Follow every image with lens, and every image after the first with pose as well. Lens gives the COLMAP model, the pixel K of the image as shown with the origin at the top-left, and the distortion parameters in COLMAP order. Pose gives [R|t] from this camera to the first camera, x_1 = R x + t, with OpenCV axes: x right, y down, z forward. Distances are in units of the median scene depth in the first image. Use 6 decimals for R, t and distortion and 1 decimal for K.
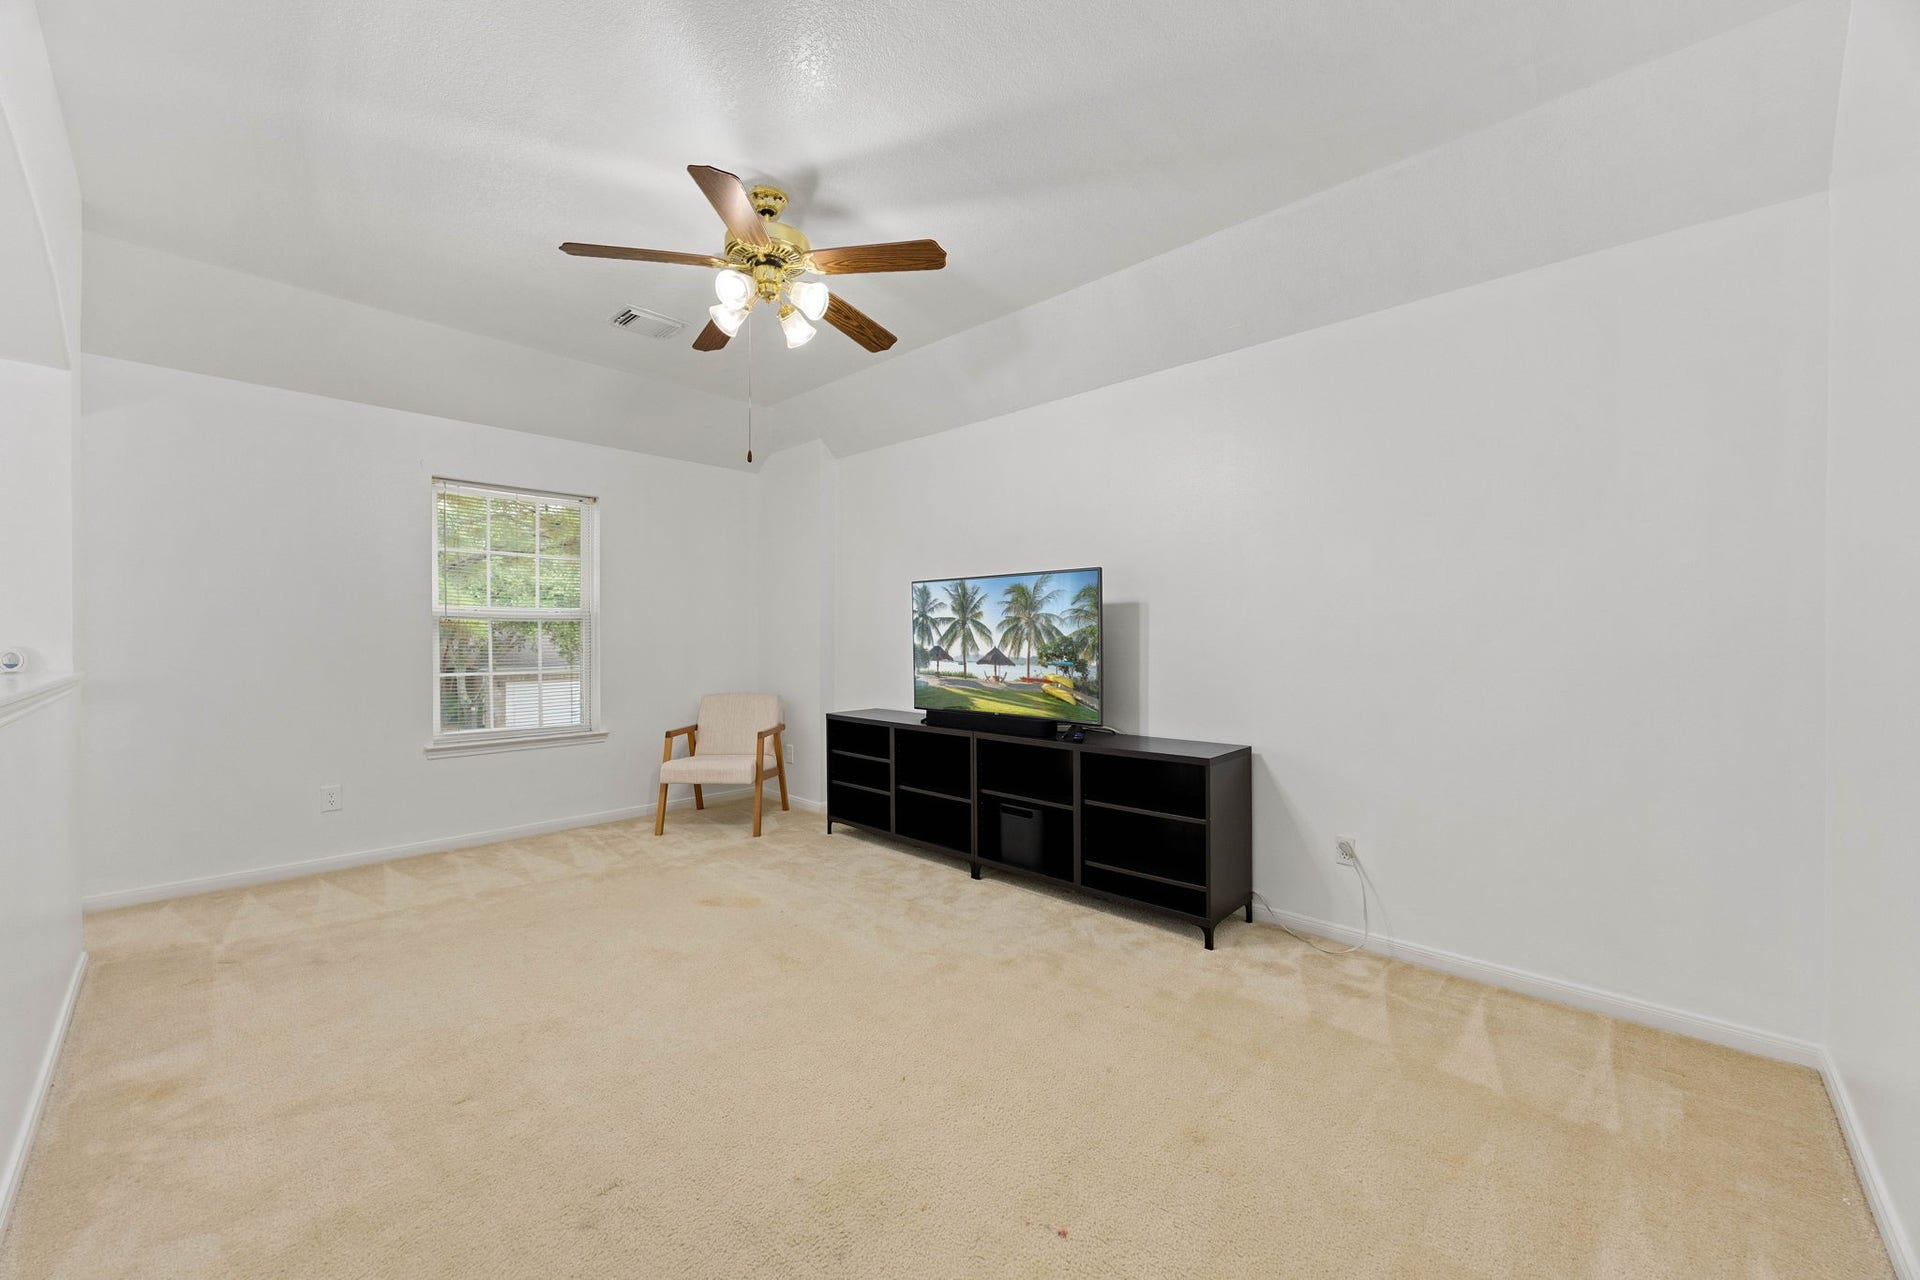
lens RADIAL K [[740.6, 0, 962.6], [0, 740.6, 633.9], [0, 0, 1]] dist [0.002804, 0.000121]
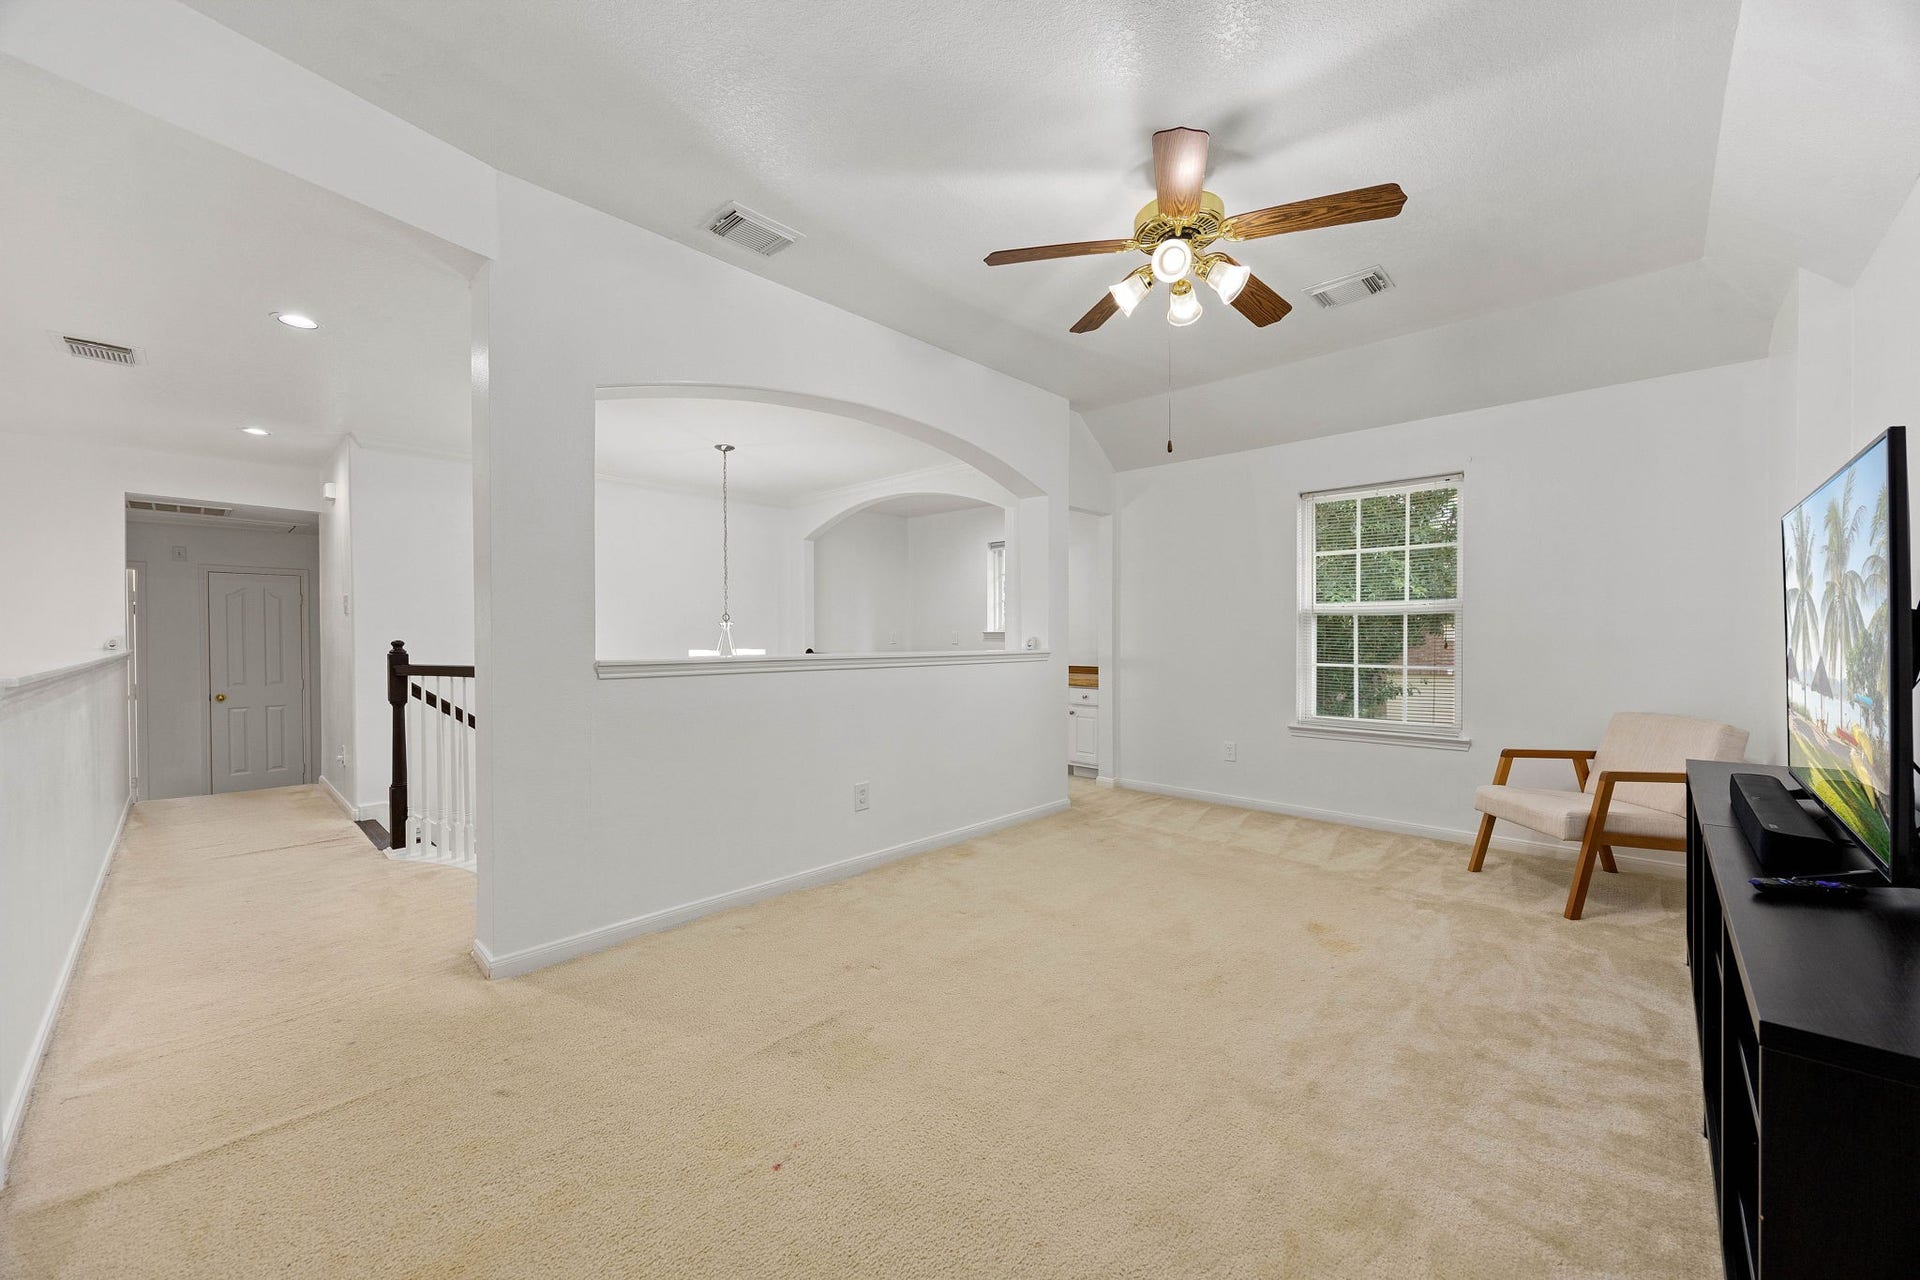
lens RADIAL K [[740.6, 0, 962.4], [0, 740.6, 641.5], [0, 0, 1]] dist [0.002804, 0.000121]
pose [[-0.002724, 0.010276, -0.999943, 0.499622], [0.006030, 0.999929, 0.010259, 0.004296], [0.999978, -0.006002, -0.002786, 0.522756]]
